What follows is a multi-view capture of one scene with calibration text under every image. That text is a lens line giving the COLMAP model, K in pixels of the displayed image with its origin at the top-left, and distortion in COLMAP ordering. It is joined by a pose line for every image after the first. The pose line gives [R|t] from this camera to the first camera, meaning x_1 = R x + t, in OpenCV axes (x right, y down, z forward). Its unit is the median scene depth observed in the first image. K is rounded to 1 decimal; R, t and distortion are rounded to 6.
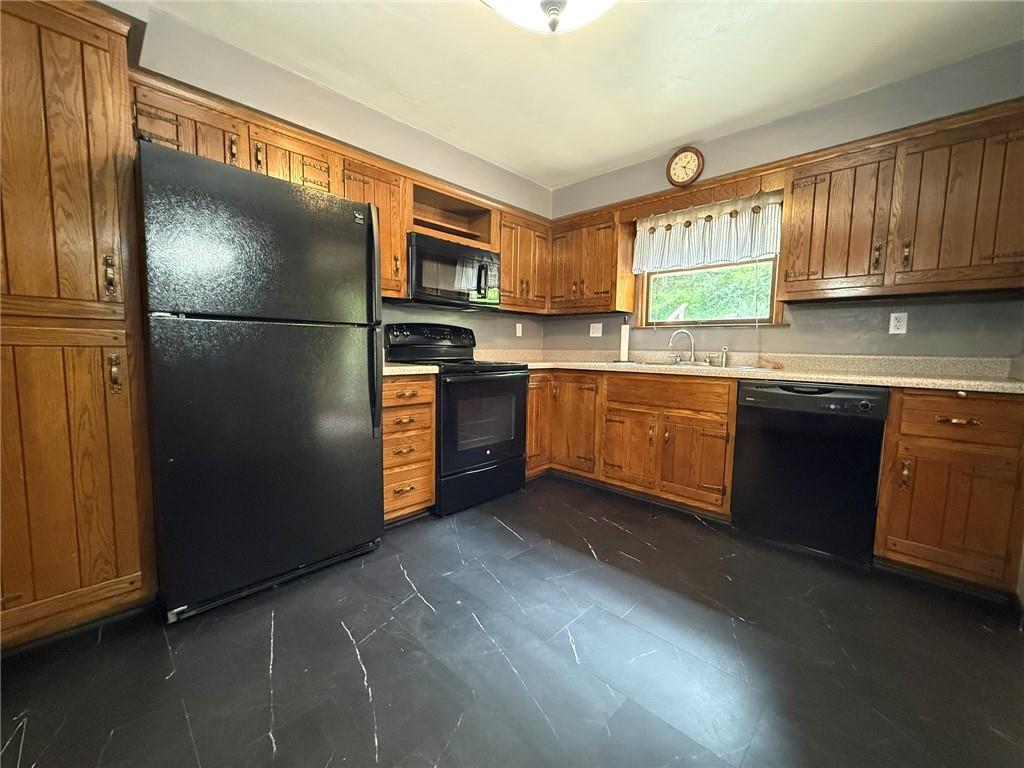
lens RADIAL K [[407.1, 0, 508.8], [0, 407.1, 383.3], [0, 0, 1]] dist [0.003040, 0.000284]
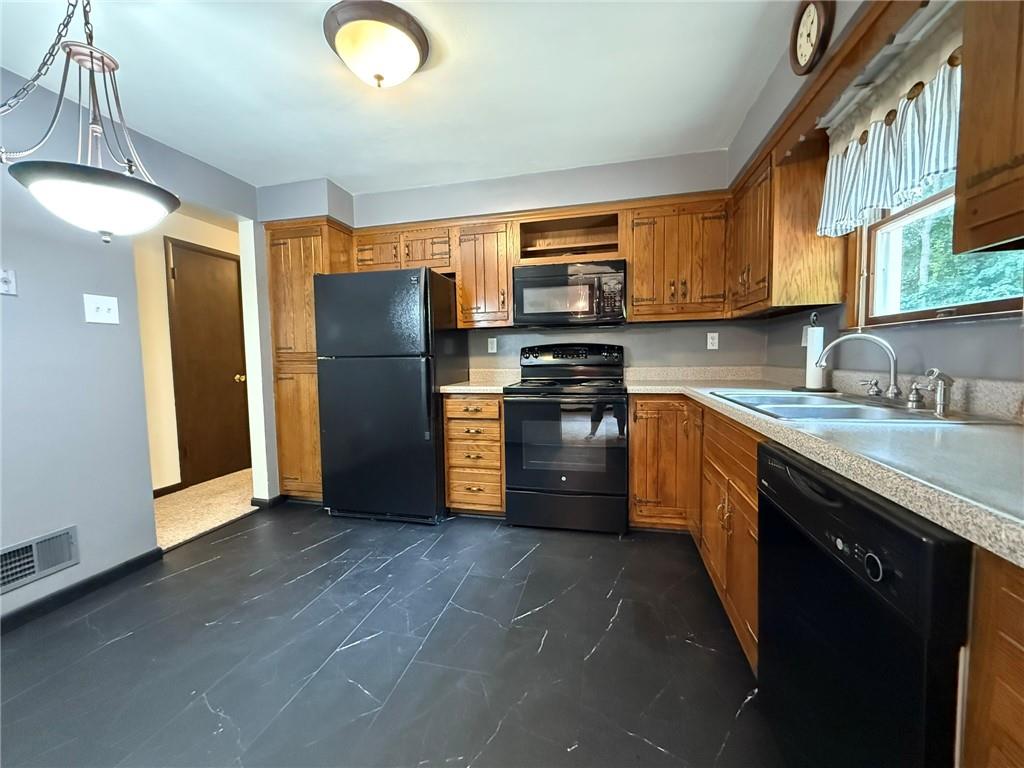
lens RADIAL K [[407.1, 0, 509.8], [0, 407.1, 382.4], [0, 0, 1]] dist [0.003040, 0.000284]
pose [[0.511023, 0.033250, -0.858924, 0.755349], [-0.051057, 0.998661, 0.008283, -0.061078], [0.858049, 0.039621, 0.512037, 0.432646]]
